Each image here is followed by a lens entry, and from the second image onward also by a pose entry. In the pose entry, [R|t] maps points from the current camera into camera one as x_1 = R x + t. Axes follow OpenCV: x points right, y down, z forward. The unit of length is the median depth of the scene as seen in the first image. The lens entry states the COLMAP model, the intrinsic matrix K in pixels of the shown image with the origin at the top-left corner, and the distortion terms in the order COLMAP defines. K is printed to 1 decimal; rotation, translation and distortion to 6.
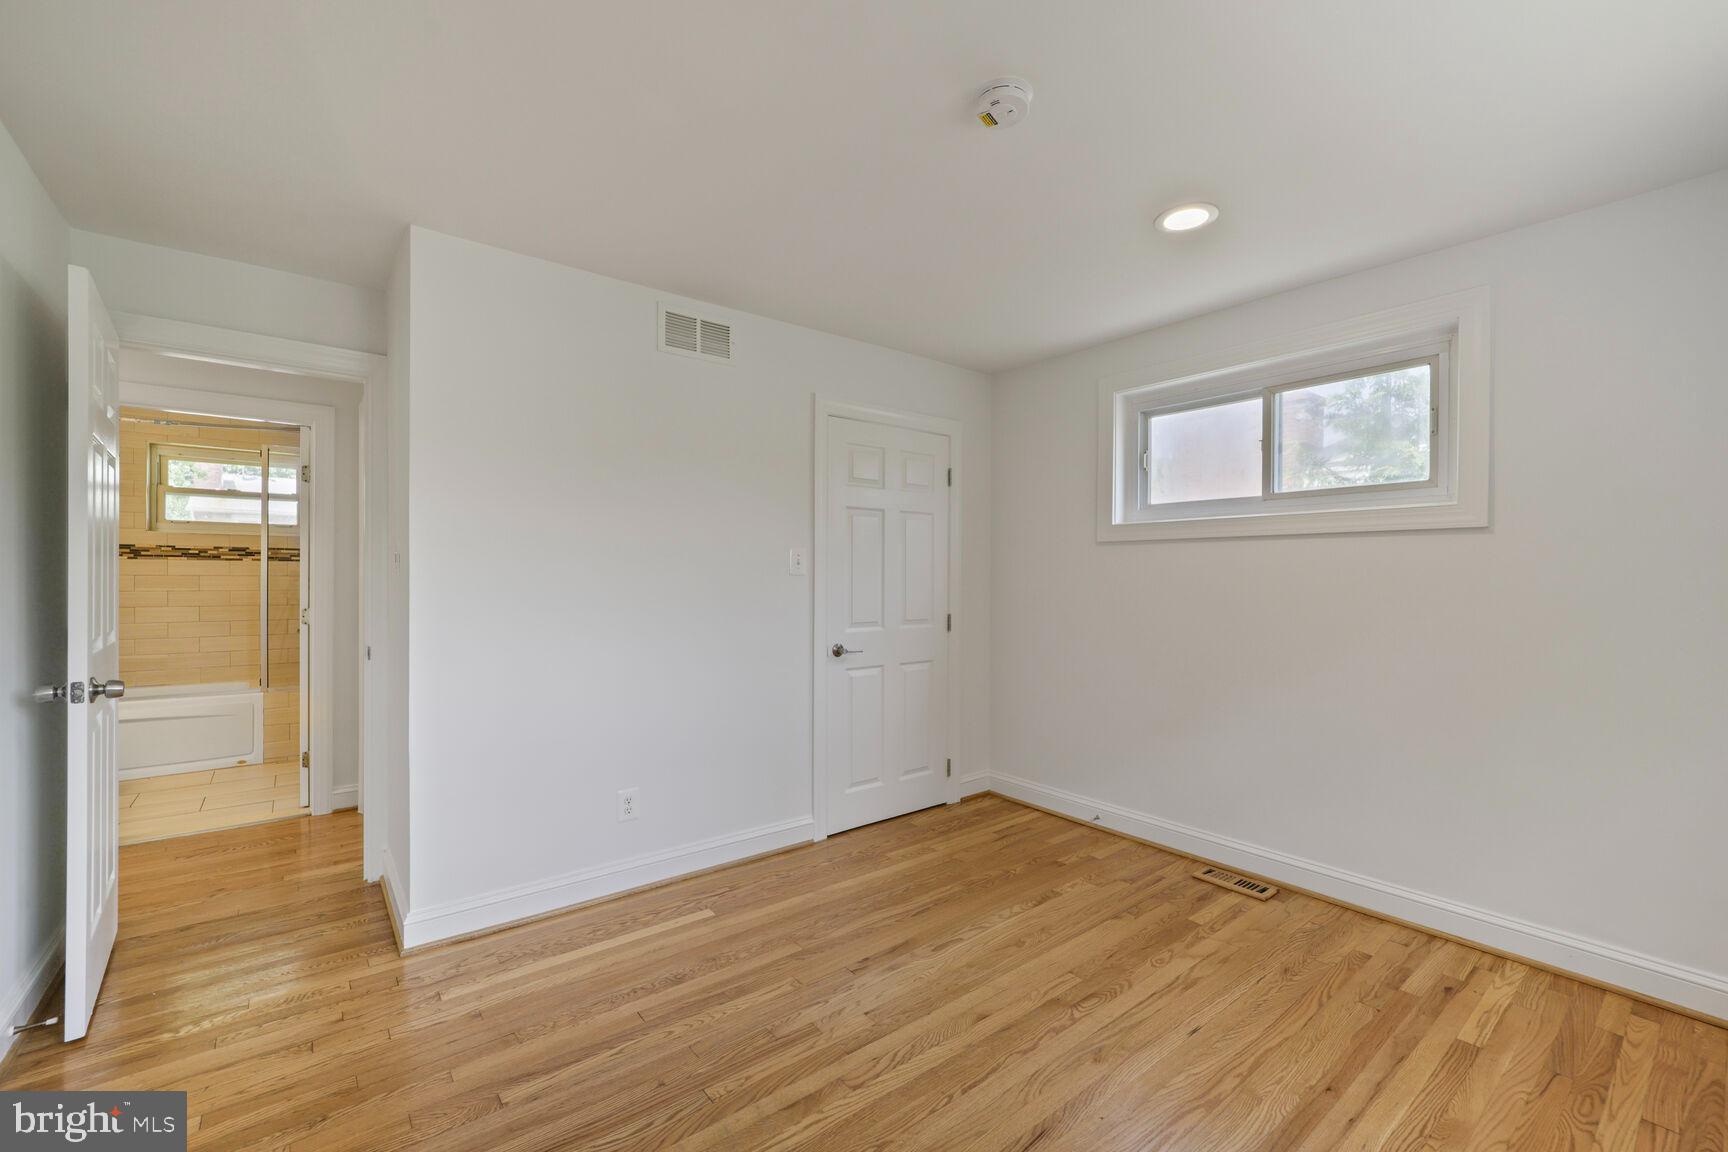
lens RADIAL K [[713.3, 0, 859.5], [0, 713.3, 575.1], [0, 0, 1]] dist [-0.002929, 0.000020]
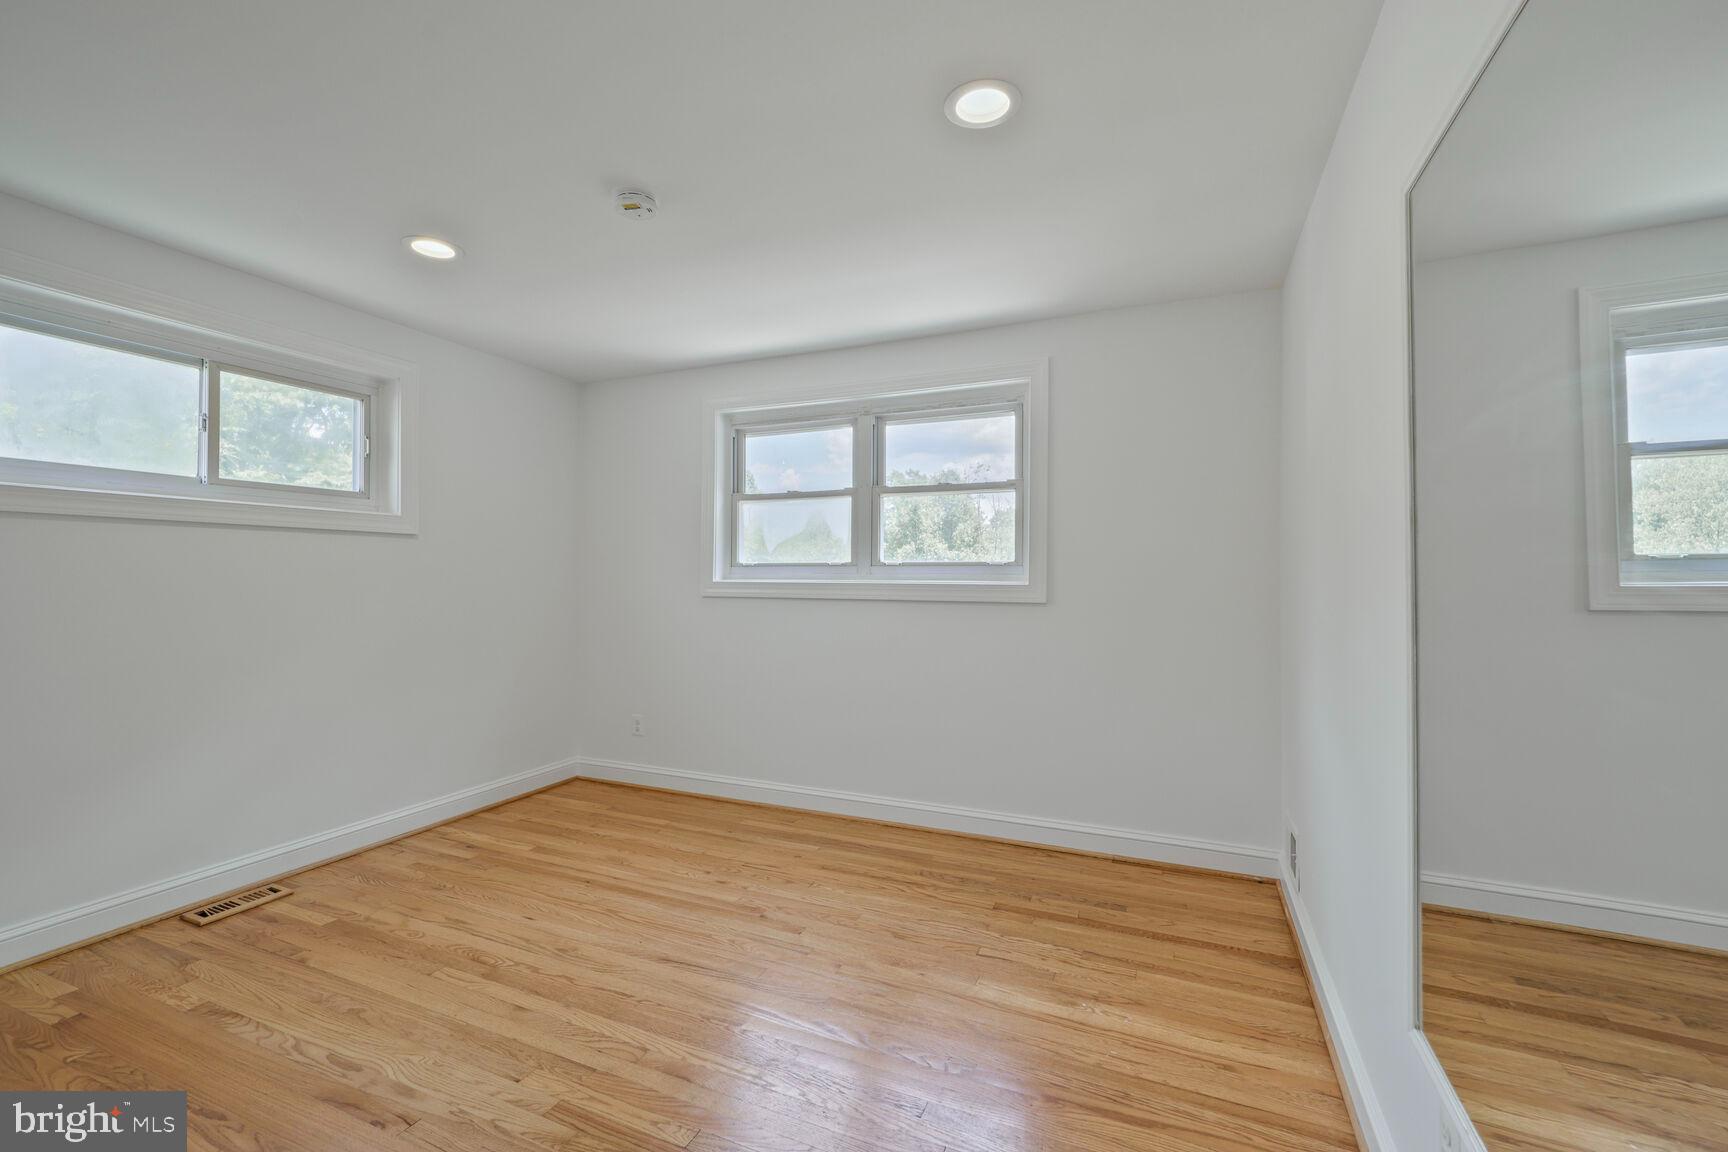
lens RADIAL K [[713.3, 0, 870.6], [0, 713.3, 571.3], [0, 0, 1]] dist [-0.002929, 0.000020]
pose [[-0.474463, -0.002103, 0.880273, -0.945232], [-0.008148, 0.999965, -0.002003, 0.000791], [-0.880238, -0.008122, -0.474464, 1.038934]]
